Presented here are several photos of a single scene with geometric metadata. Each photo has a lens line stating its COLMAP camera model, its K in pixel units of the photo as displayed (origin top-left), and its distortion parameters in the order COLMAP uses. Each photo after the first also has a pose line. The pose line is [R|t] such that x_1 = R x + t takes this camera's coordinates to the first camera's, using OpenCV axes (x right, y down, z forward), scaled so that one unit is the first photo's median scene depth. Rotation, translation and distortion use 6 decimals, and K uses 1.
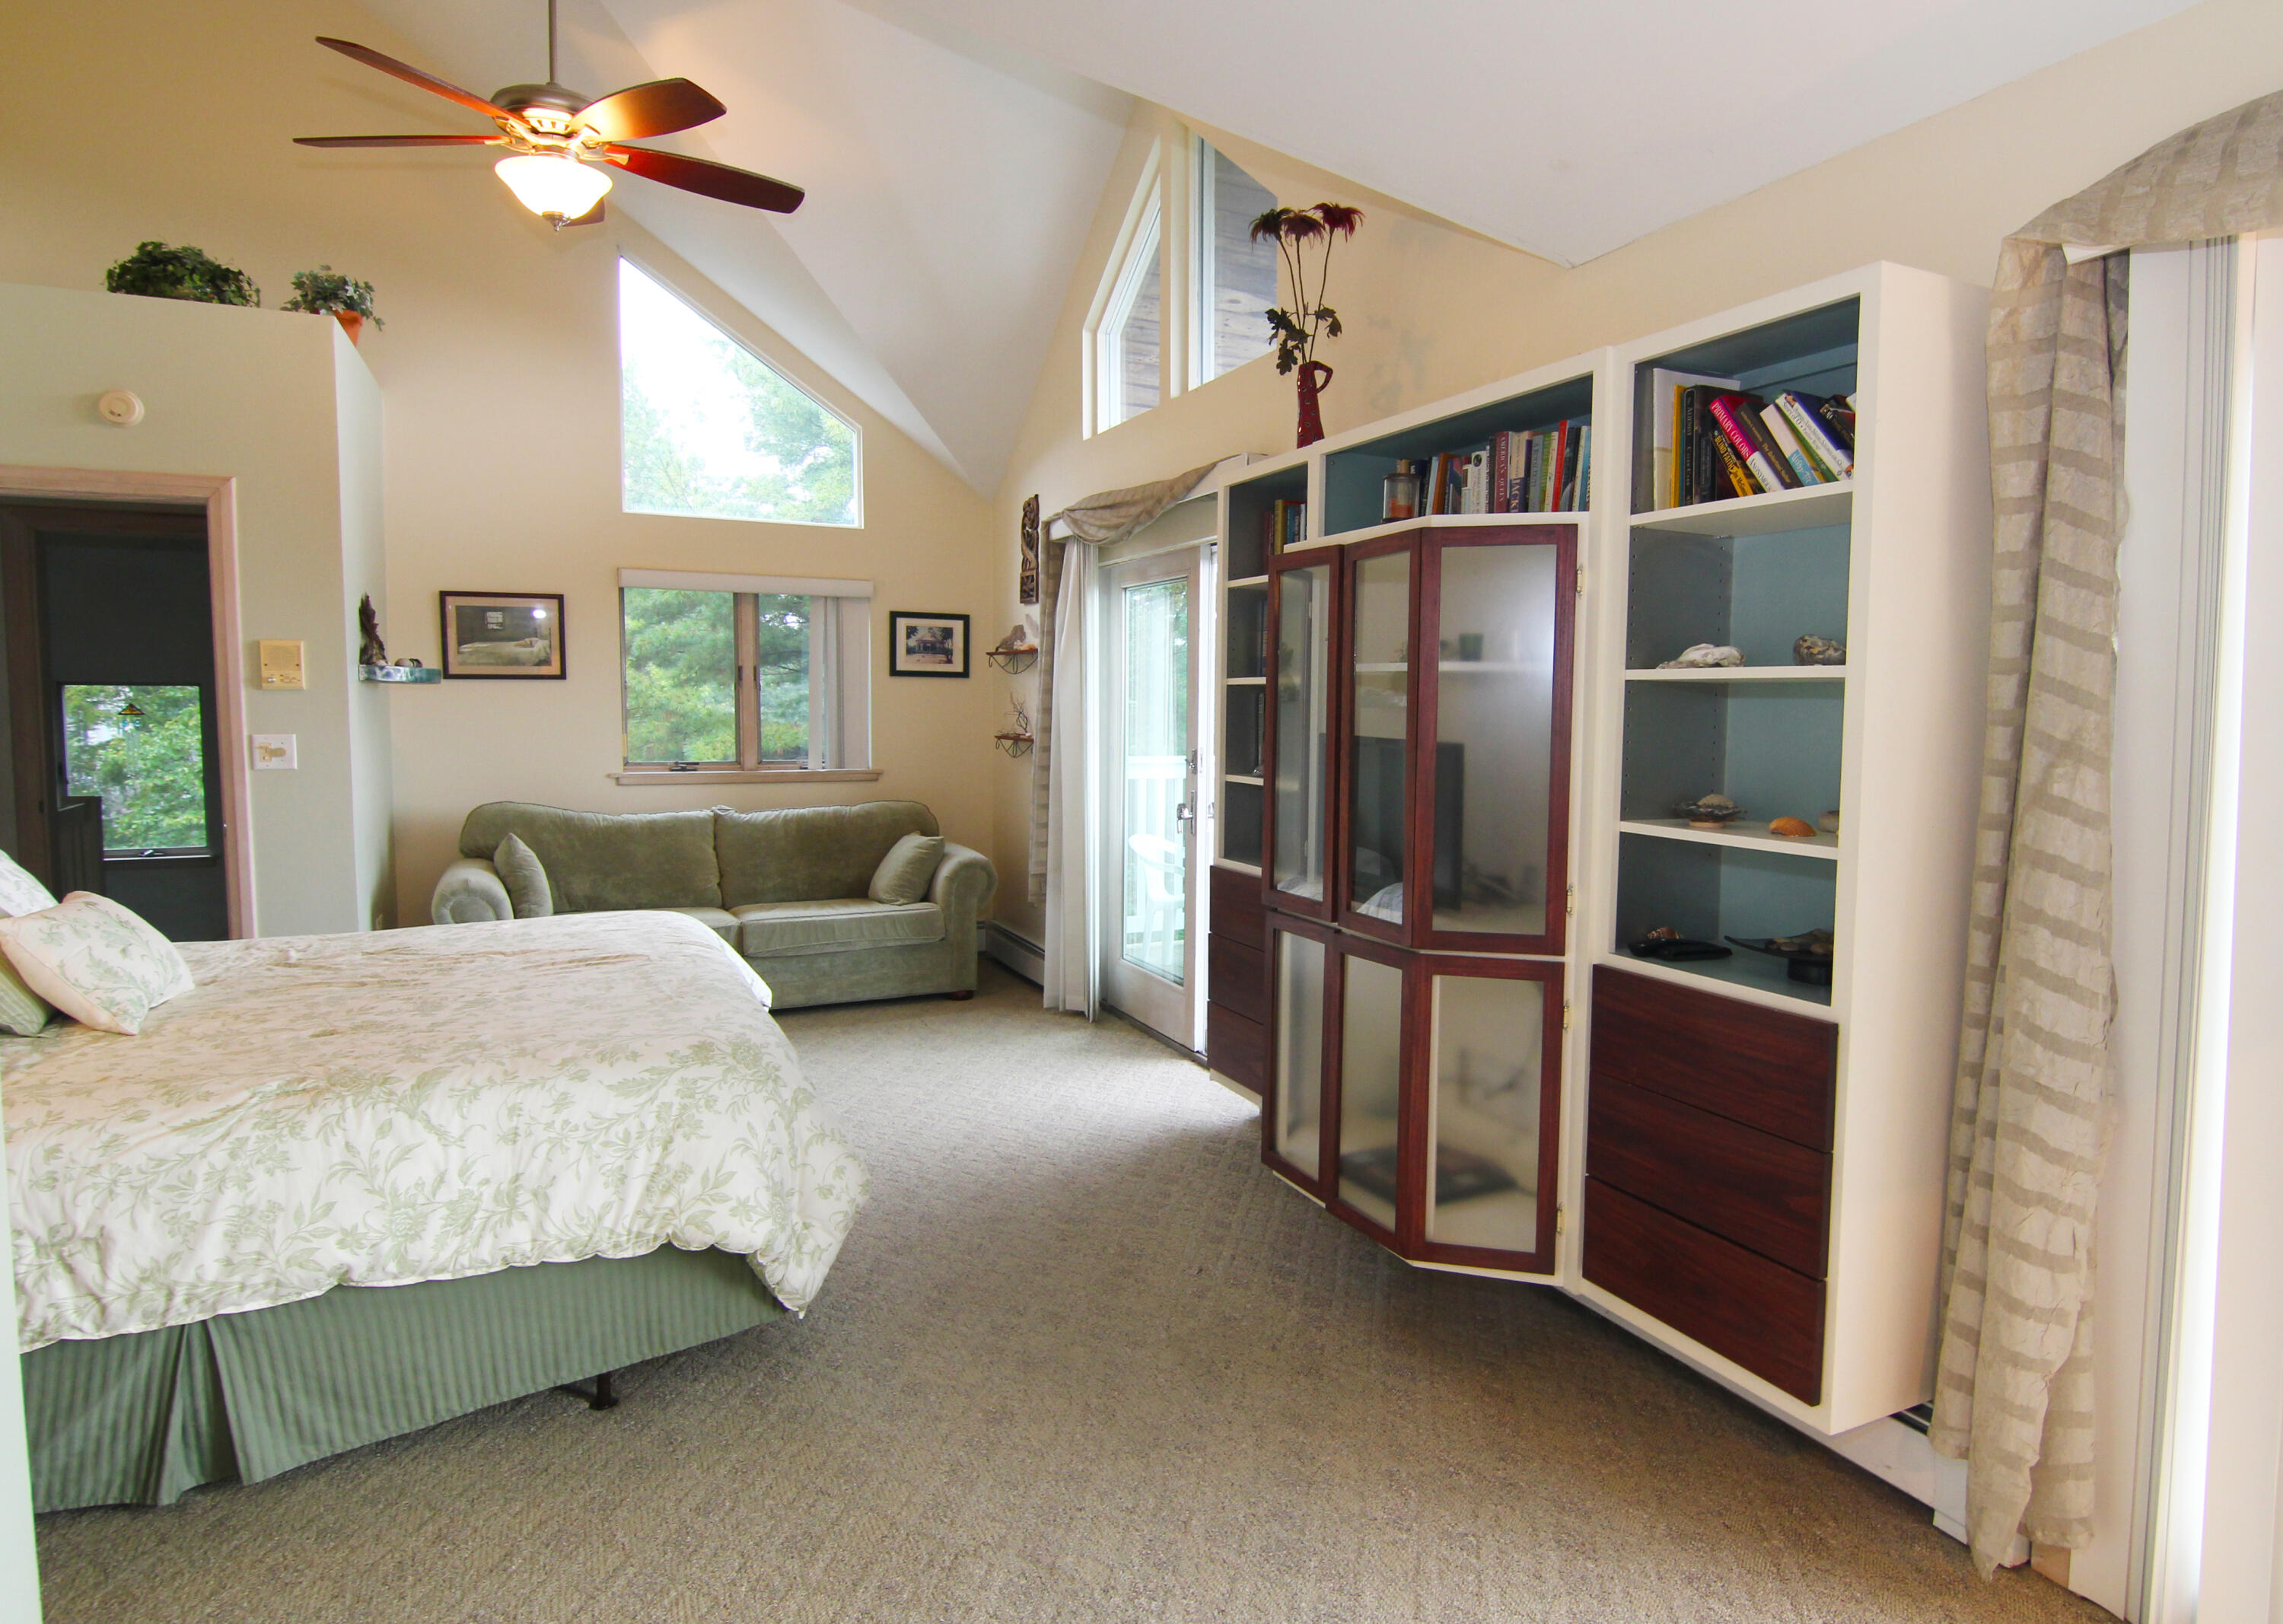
lens RADIAL K [[1304.7, 0, 1141.5], [0, 1304.7, 812.0], [0, 0, 1]] dist [0.000432, 0.000095]
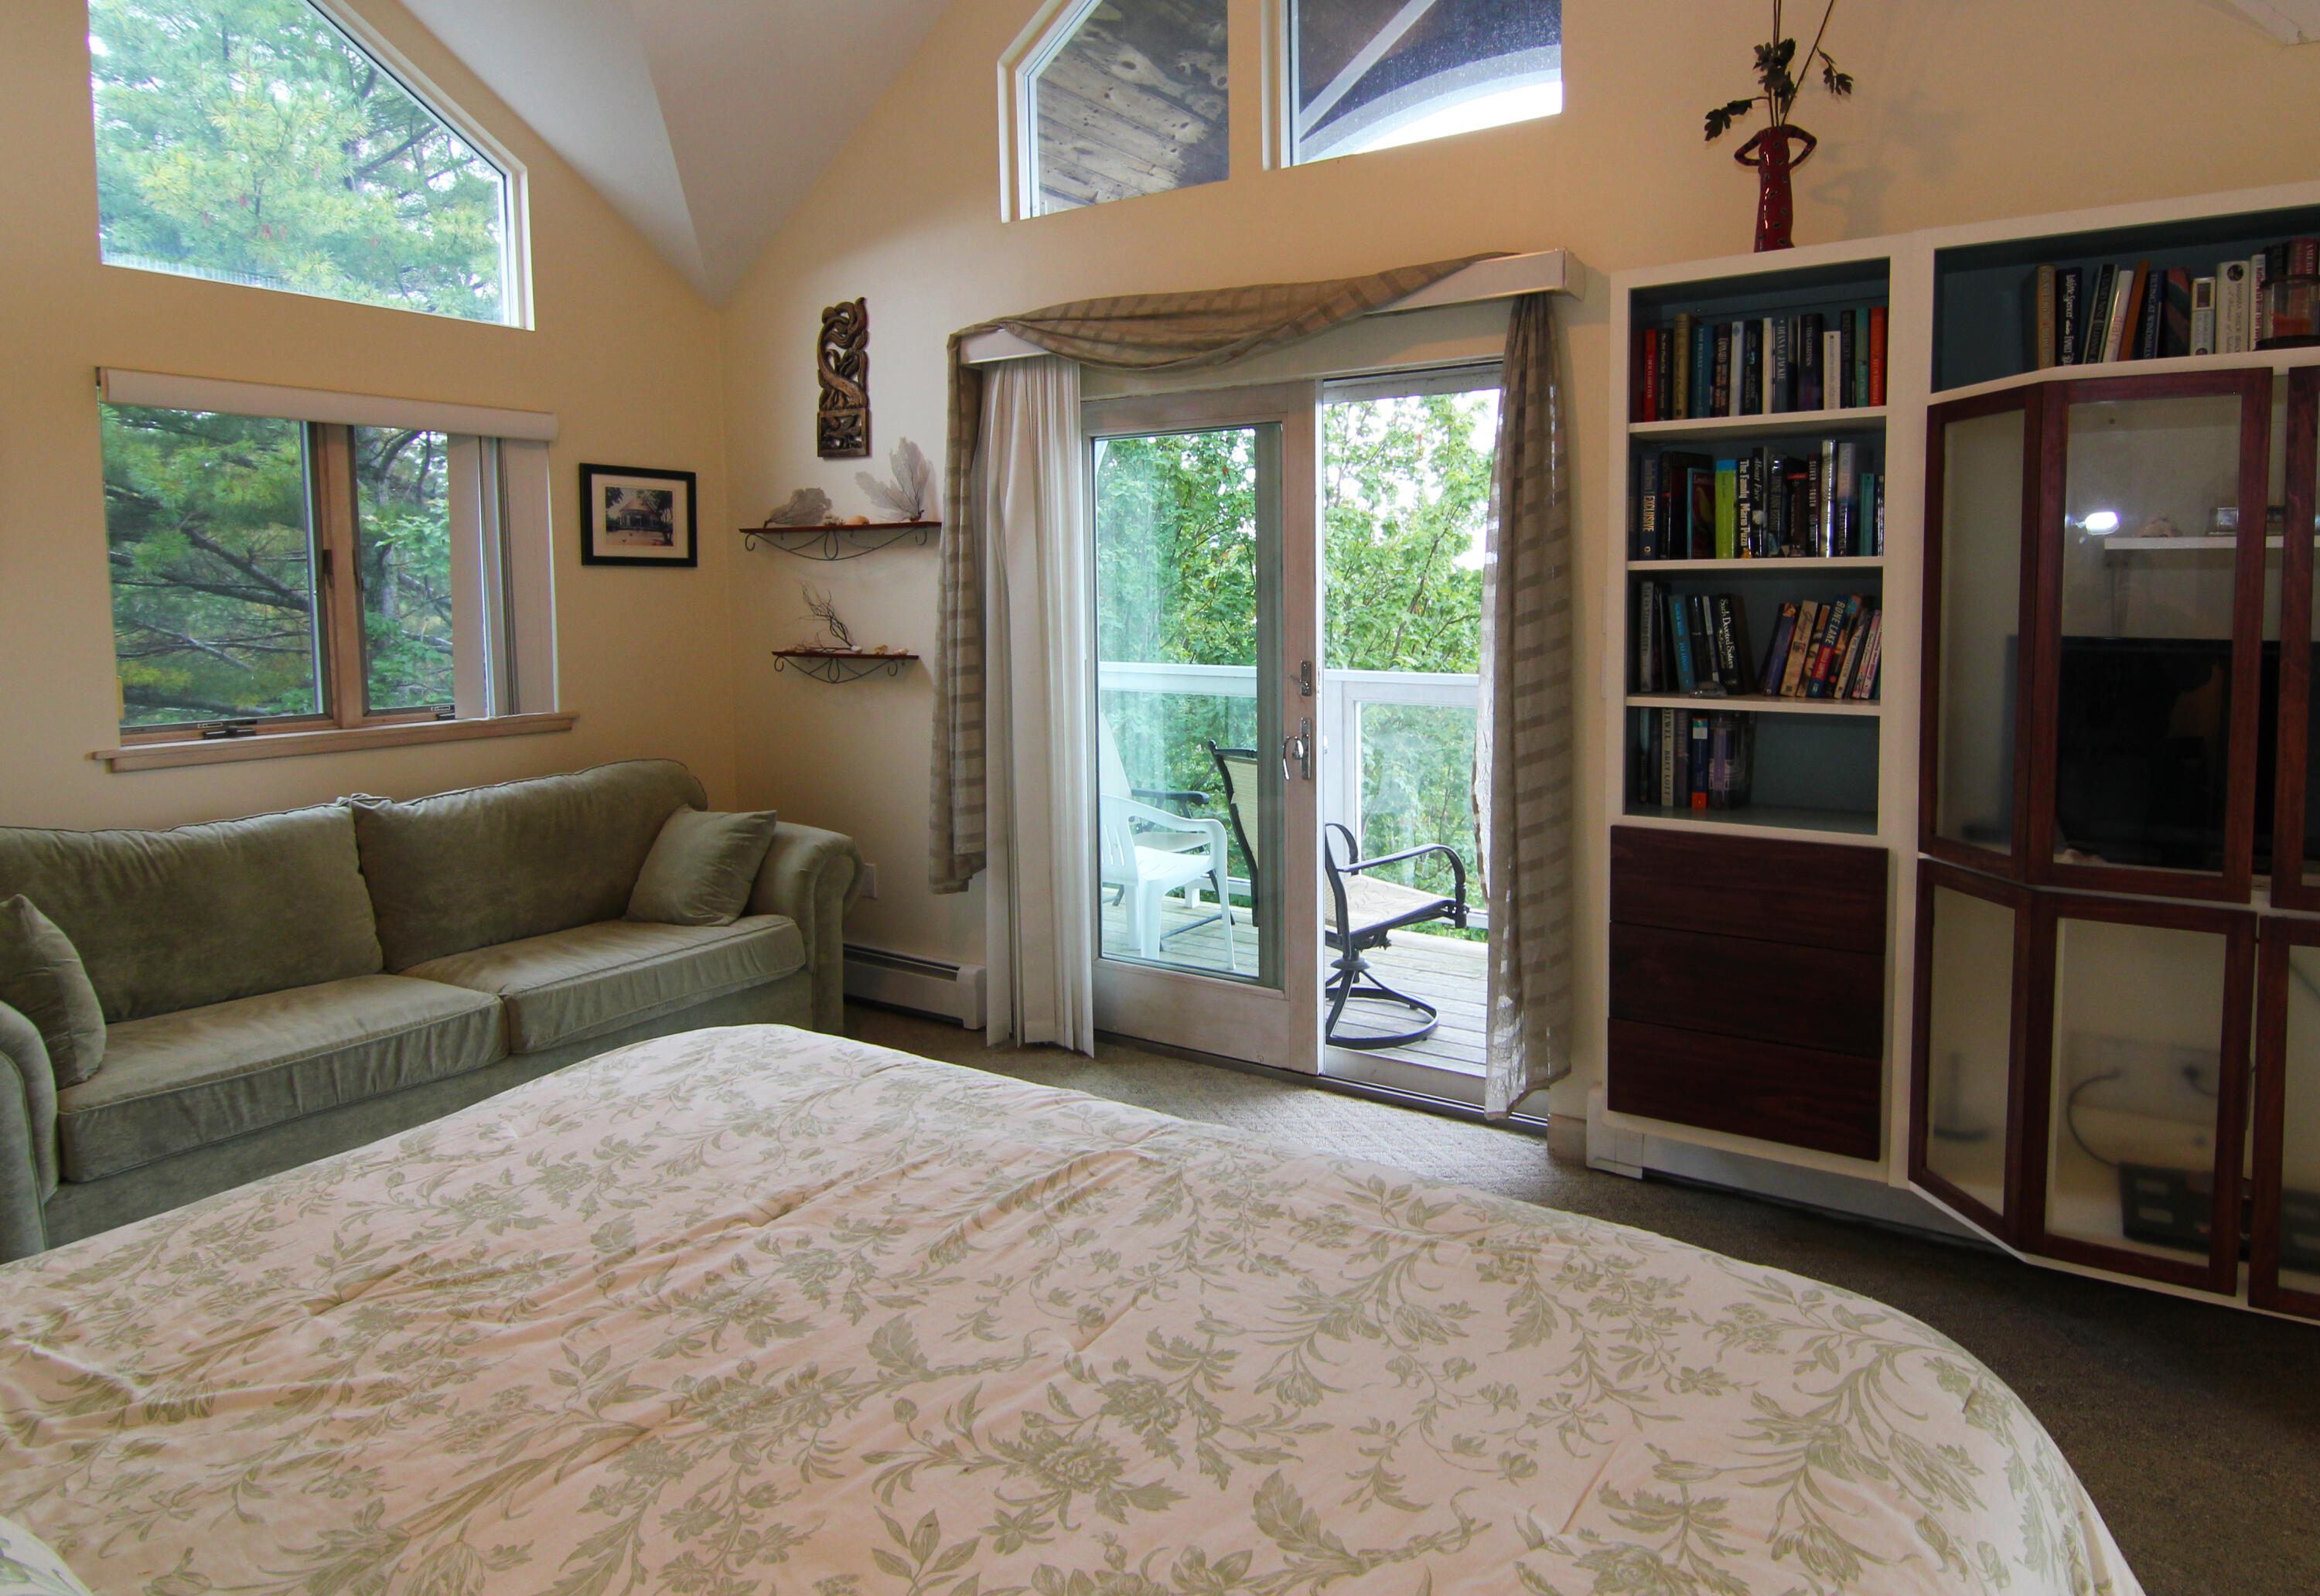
lens RADIAL K [[1400.0, 0, 1160.8], [0, 1400.0, 709.8], [0, 0, 1]] dist [-0.006598, -0.002587]
pose [[0.855383, -0.059837, 0.514529, -0.325011], [0.060301, 0.998055, 0.015820, -0.028933], [-0.514475, 0.017495, 0.857327, 0.284978]]
